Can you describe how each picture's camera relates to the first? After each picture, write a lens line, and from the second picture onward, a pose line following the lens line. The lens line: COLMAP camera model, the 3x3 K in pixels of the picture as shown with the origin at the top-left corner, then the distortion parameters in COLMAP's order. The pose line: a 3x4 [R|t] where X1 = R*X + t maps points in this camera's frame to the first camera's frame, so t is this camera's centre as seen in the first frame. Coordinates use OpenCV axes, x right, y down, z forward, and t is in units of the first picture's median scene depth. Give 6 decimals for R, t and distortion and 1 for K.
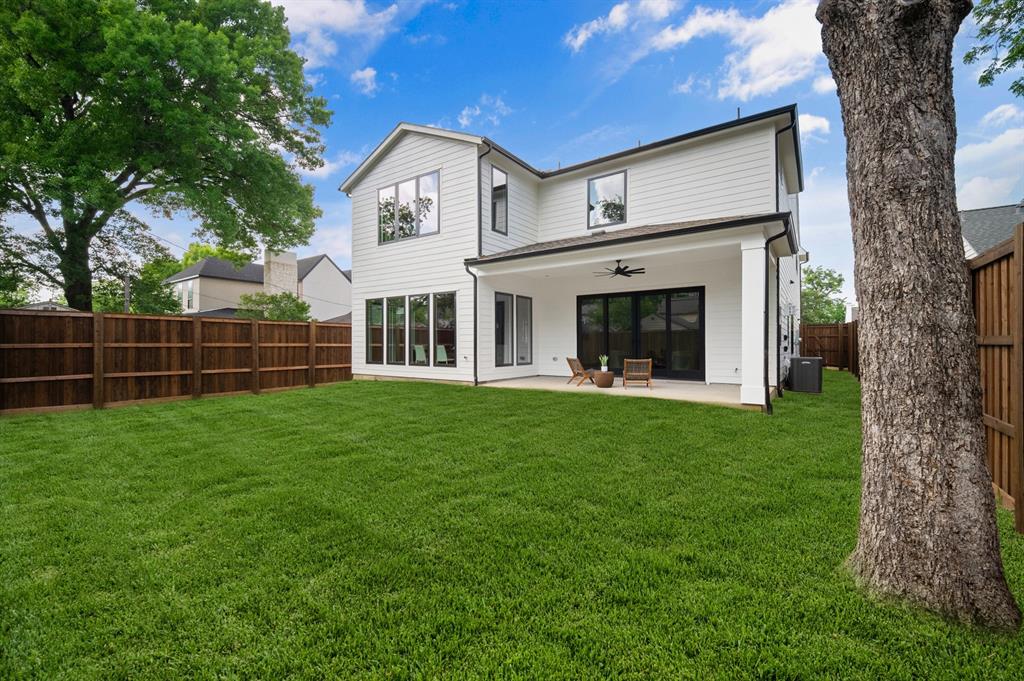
lens RADIAL K [[421.2, 0, 513.4], [0, 421.2, 342.3], [0, 0, 1]] dist [0.004812, -0.000115]
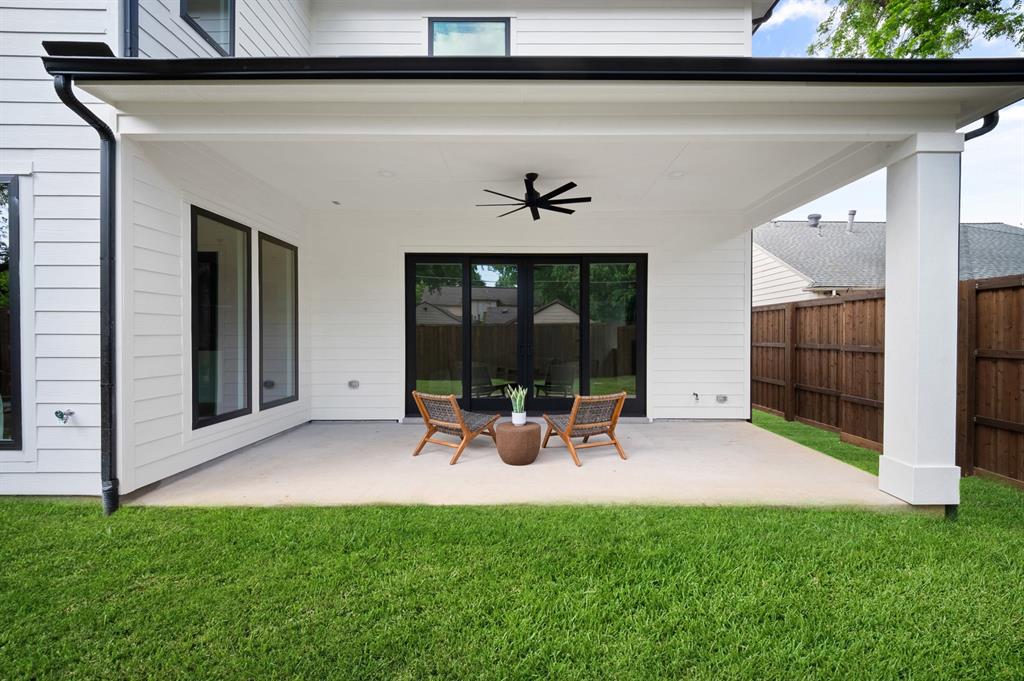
lens RADIAL K [[421.2, 0, 515.1], [0, 421.2, 337.7], [0, 0, 1]] dist [0.004812, -0.000115]
pose [[0.808099, 0.001709, 0.589044, -0.035348], [-0.005982, 0.999968, 0.005306, -0.018664], [-0.589017, -0.007812, 0.808083, 0.595619]]
